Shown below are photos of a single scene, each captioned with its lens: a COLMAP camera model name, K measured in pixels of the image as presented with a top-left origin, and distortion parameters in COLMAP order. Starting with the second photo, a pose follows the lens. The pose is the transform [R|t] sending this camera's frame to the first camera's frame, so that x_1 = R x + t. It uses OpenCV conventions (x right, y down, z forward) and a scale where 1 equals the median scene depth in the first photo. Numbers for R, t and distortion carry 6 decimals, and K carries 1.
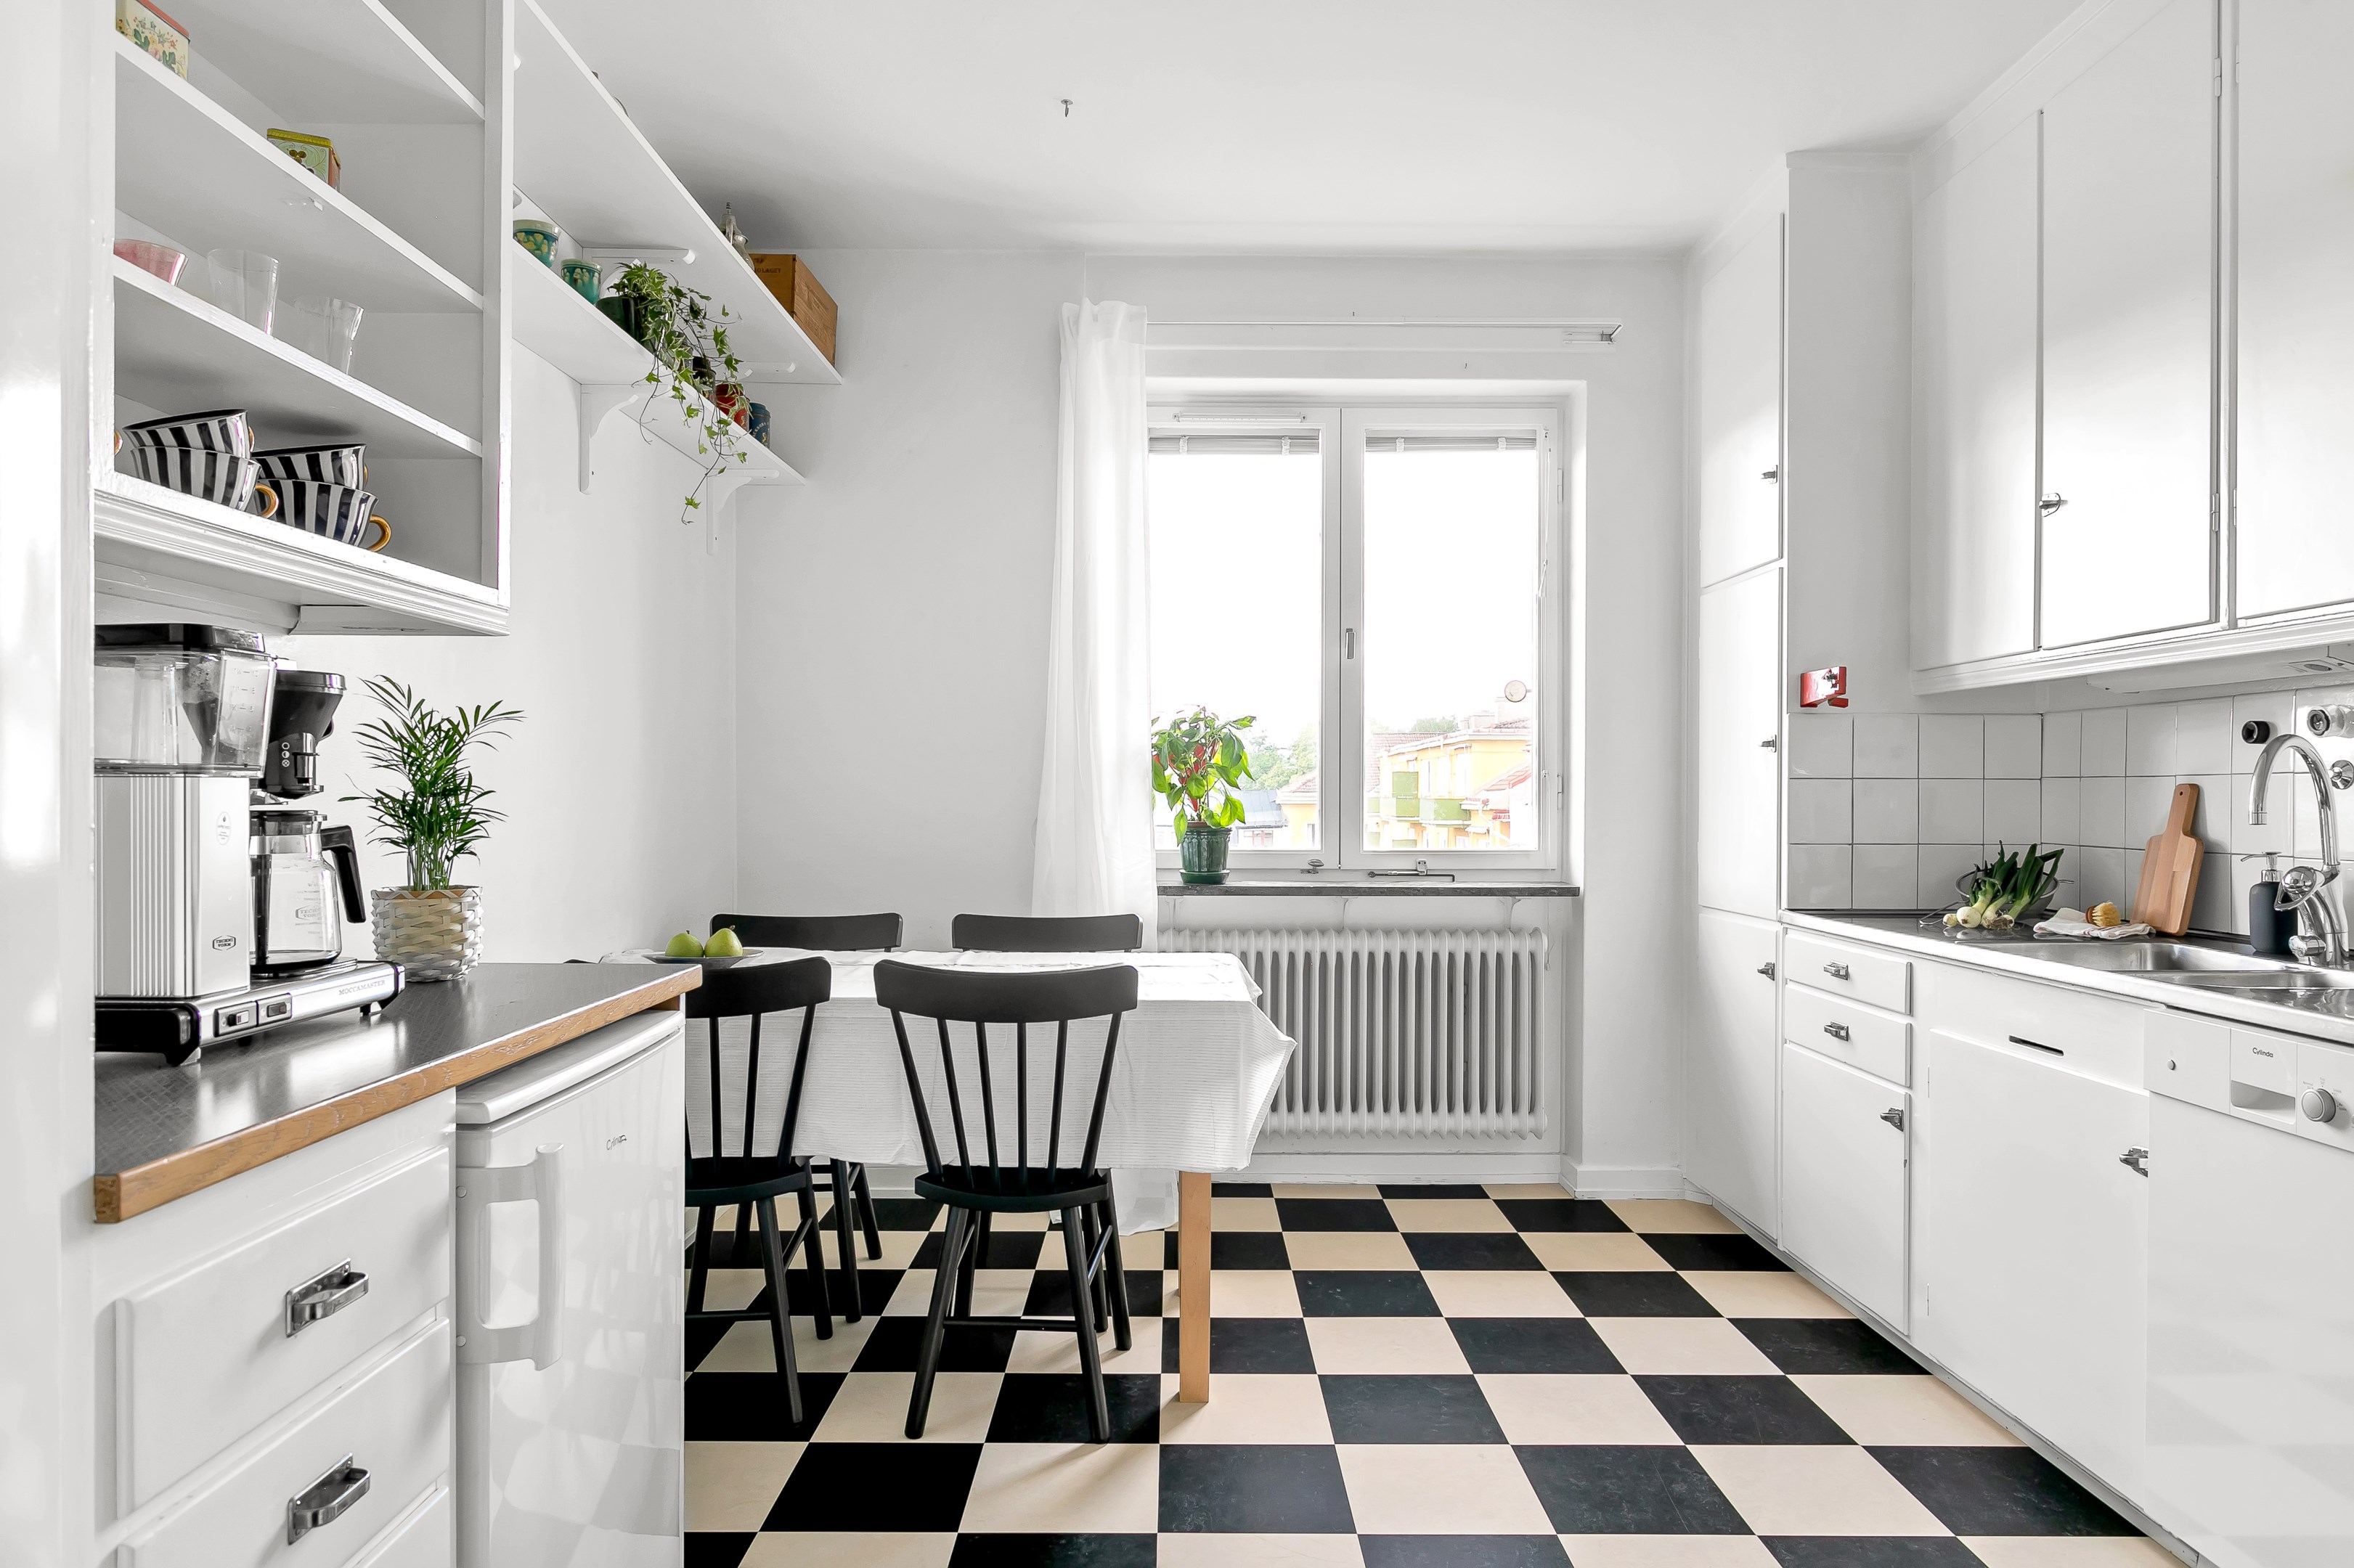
lens RADIAL K [[1420.3, 0, 1177.9], [0, 1420.3, 805.3], [0, 0, 1]] dist [-0.020500, 0.015723]
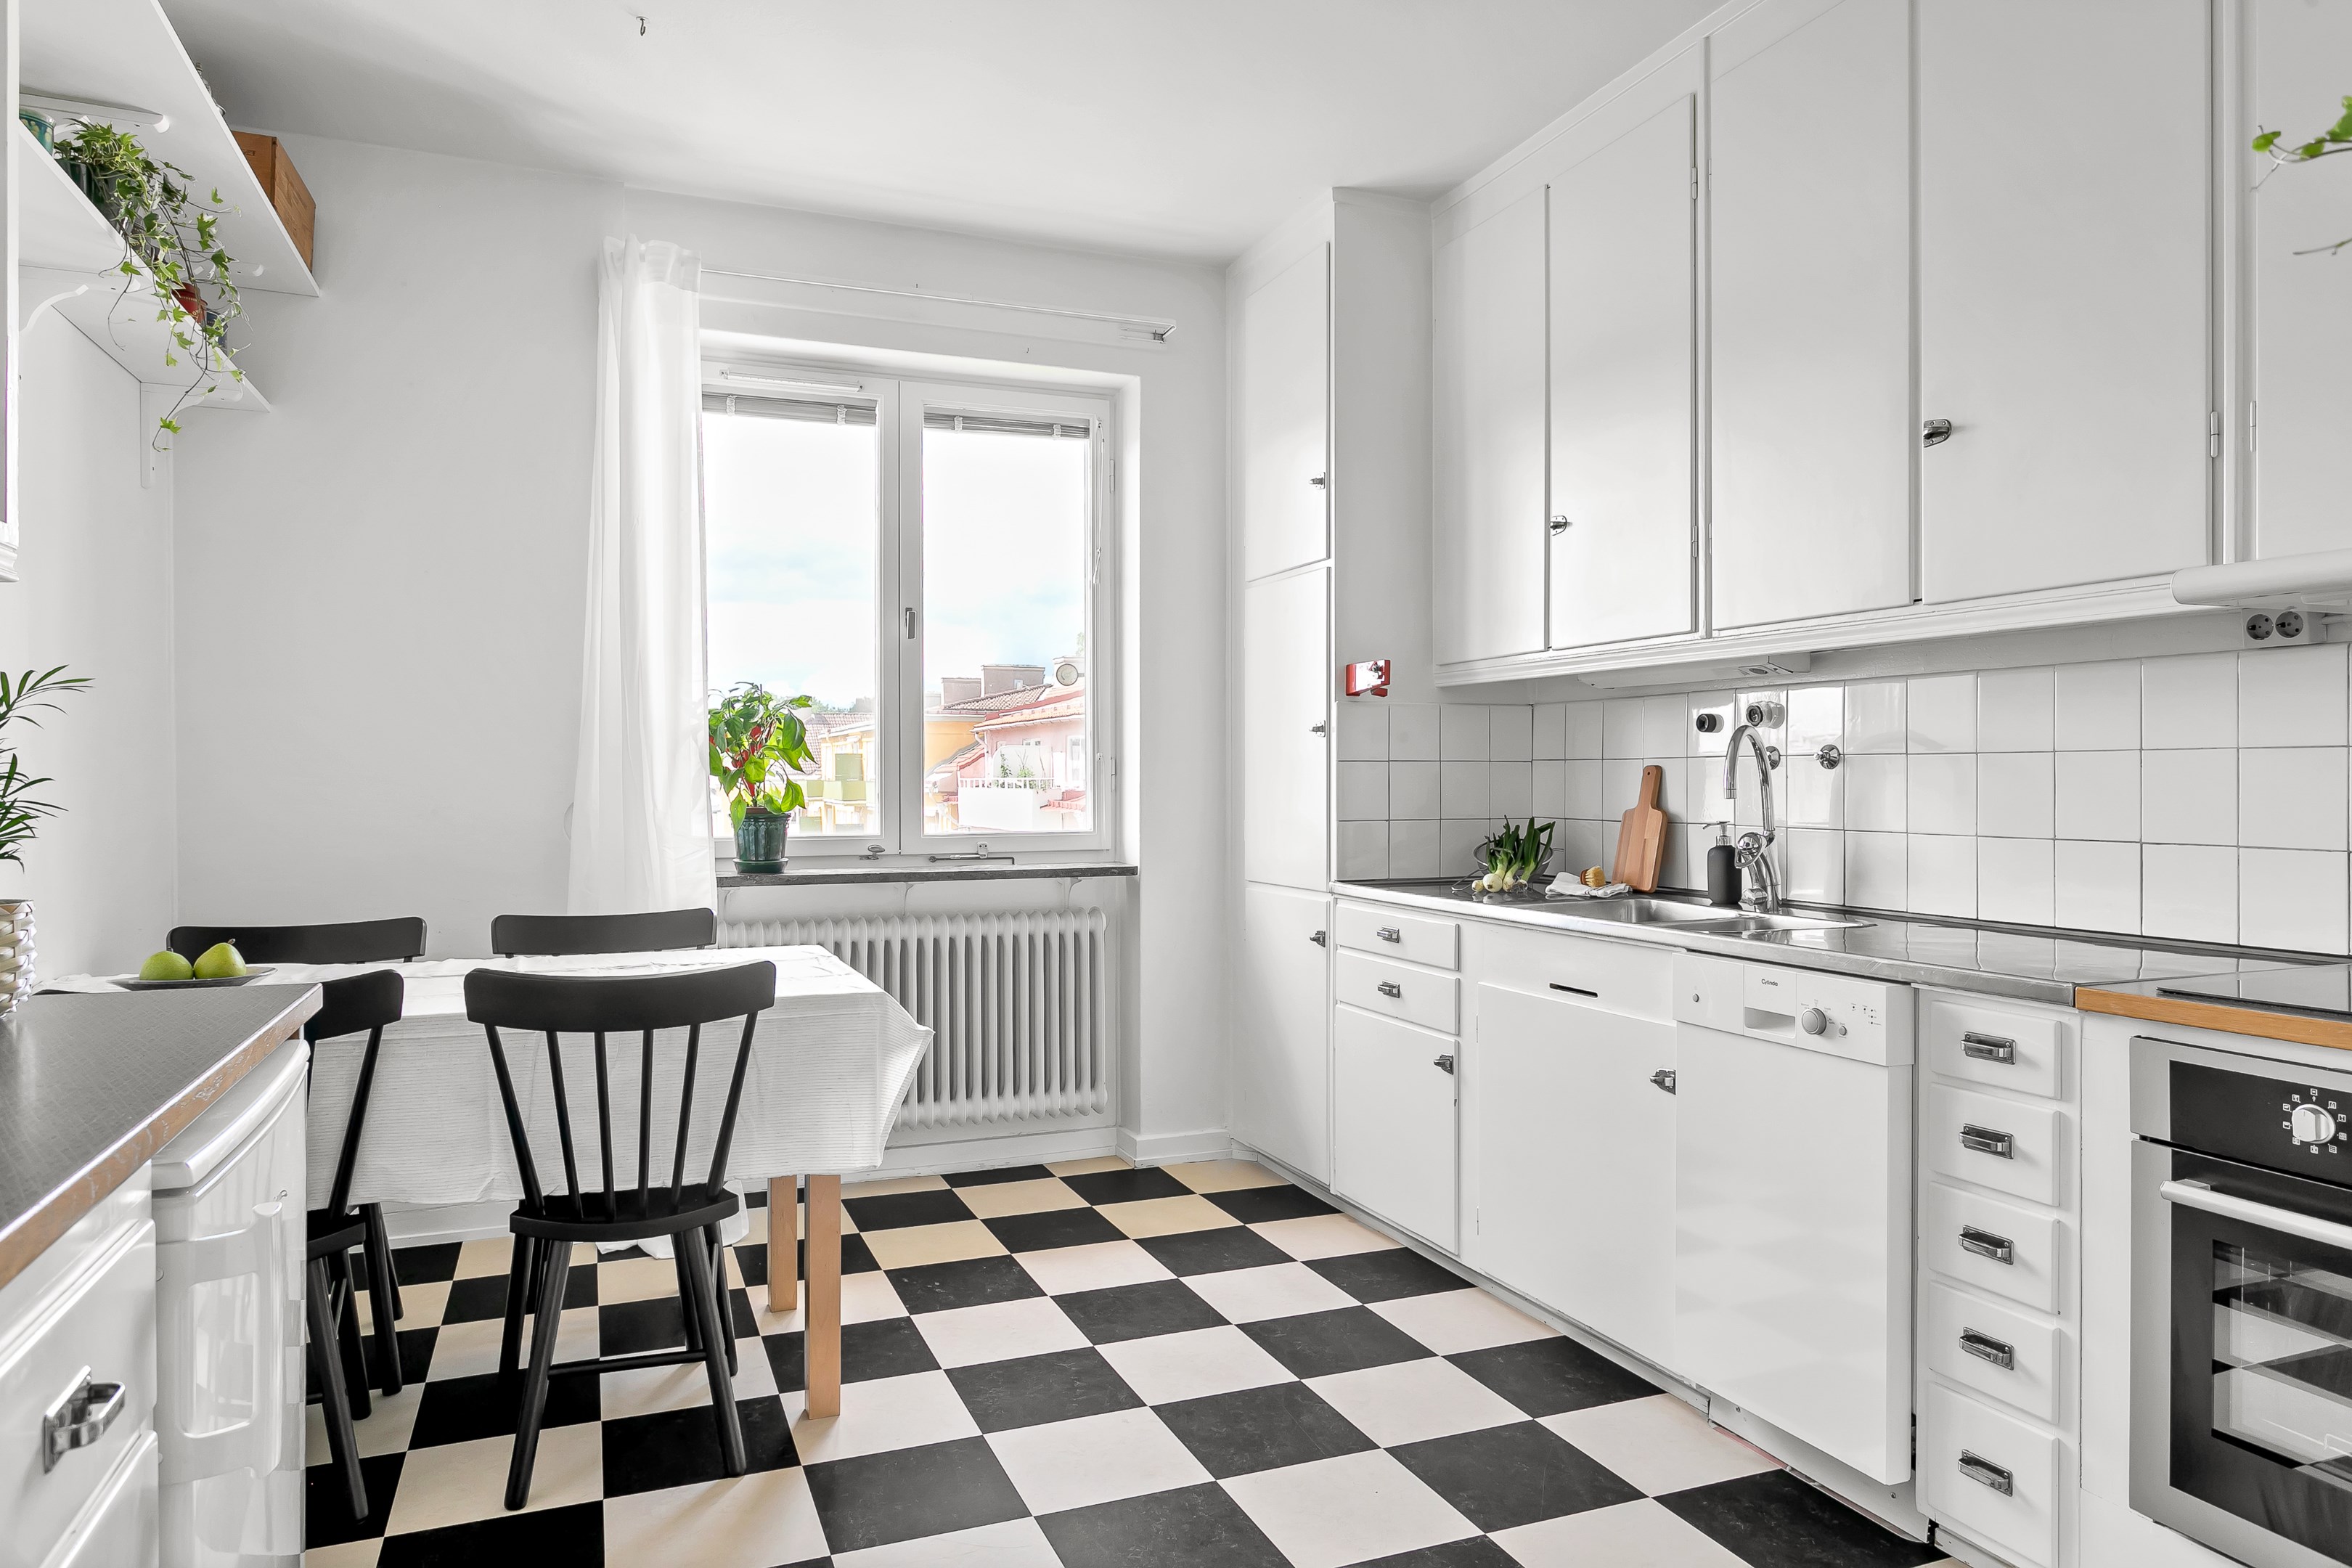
lens RADIAL K [[1457.0, 0, 1172.6], [0, 1457.0, 788.1], [0, 0, 1]] dist [-0.017071, 0.018604]
pose [[0.928921, -0.007513, 0.370203, -0.109940], [0.007540, 0.999971, 0.001372, -0.000657], [-0.370202, 0.001517, 0.928950, 0.004758]]
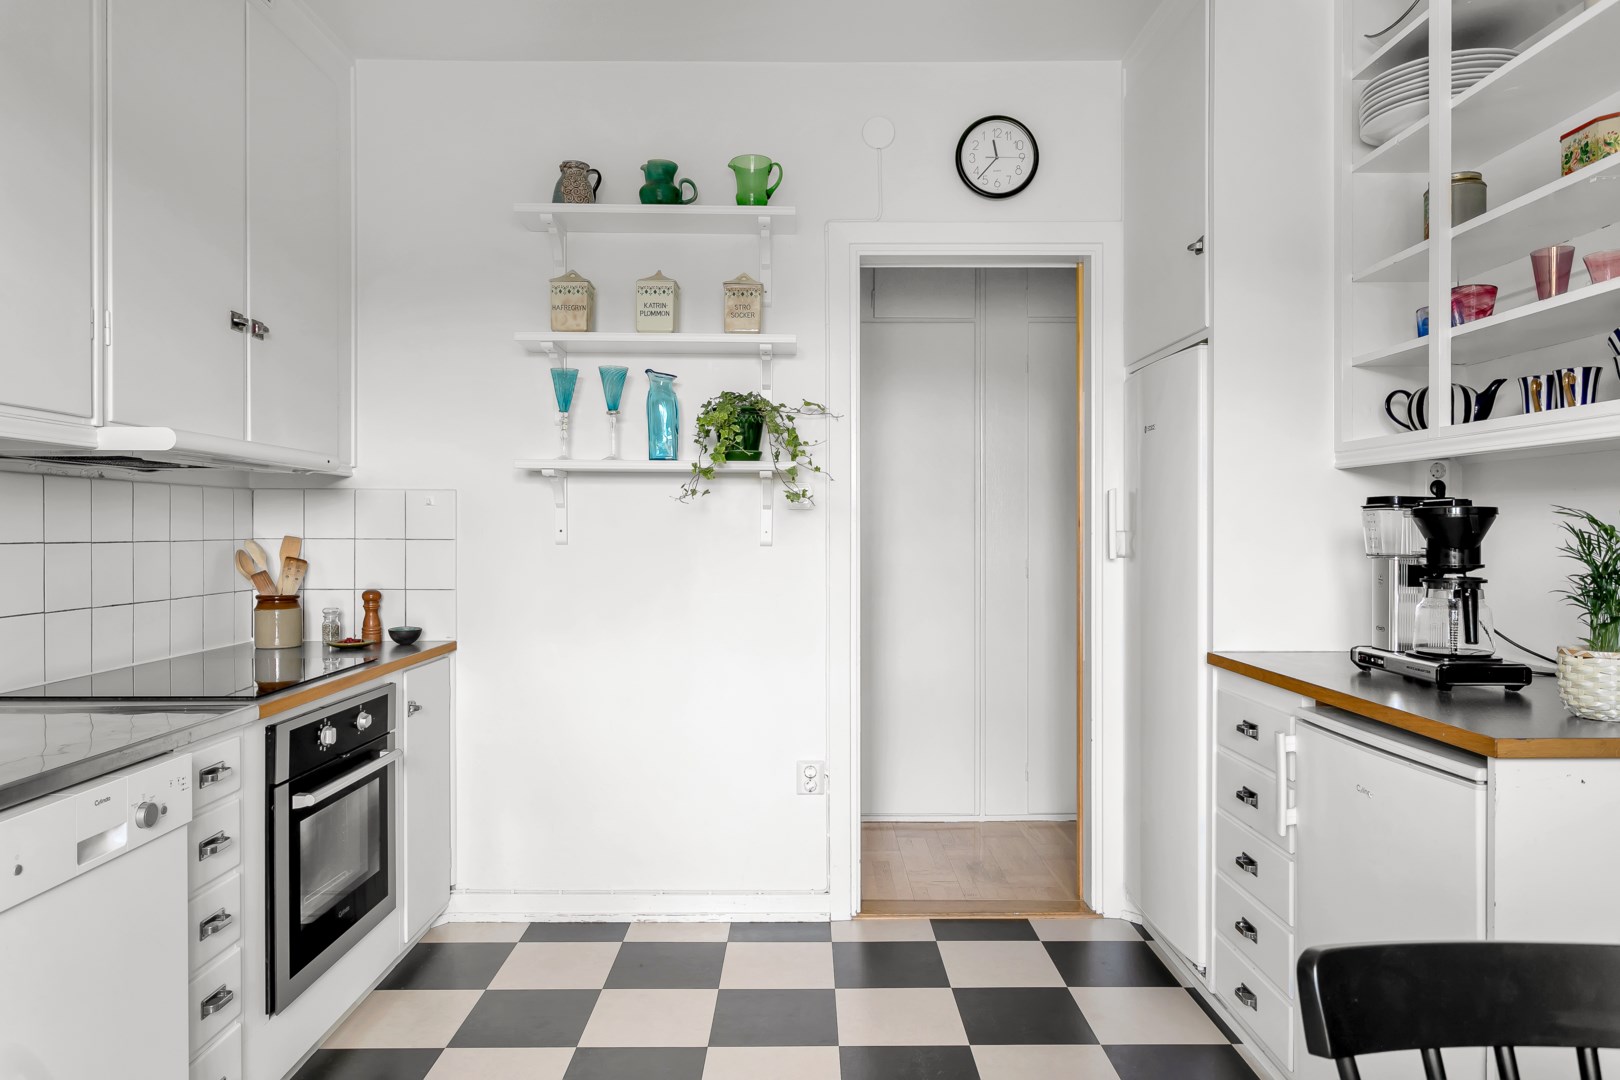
lens RADIAL K [[1037.6, 0, 810.0], [0, 1037.6, 540.0], [0, 0, 1]] dist [0.000425, 0.000474]
pose [[-0.999982, -0.003132, -0.005119, 0.115940], [-0.003216, 0.999858, 0.016517, -0.030742], [0.005066, 0.016534, -0.999850, 1.075780]]
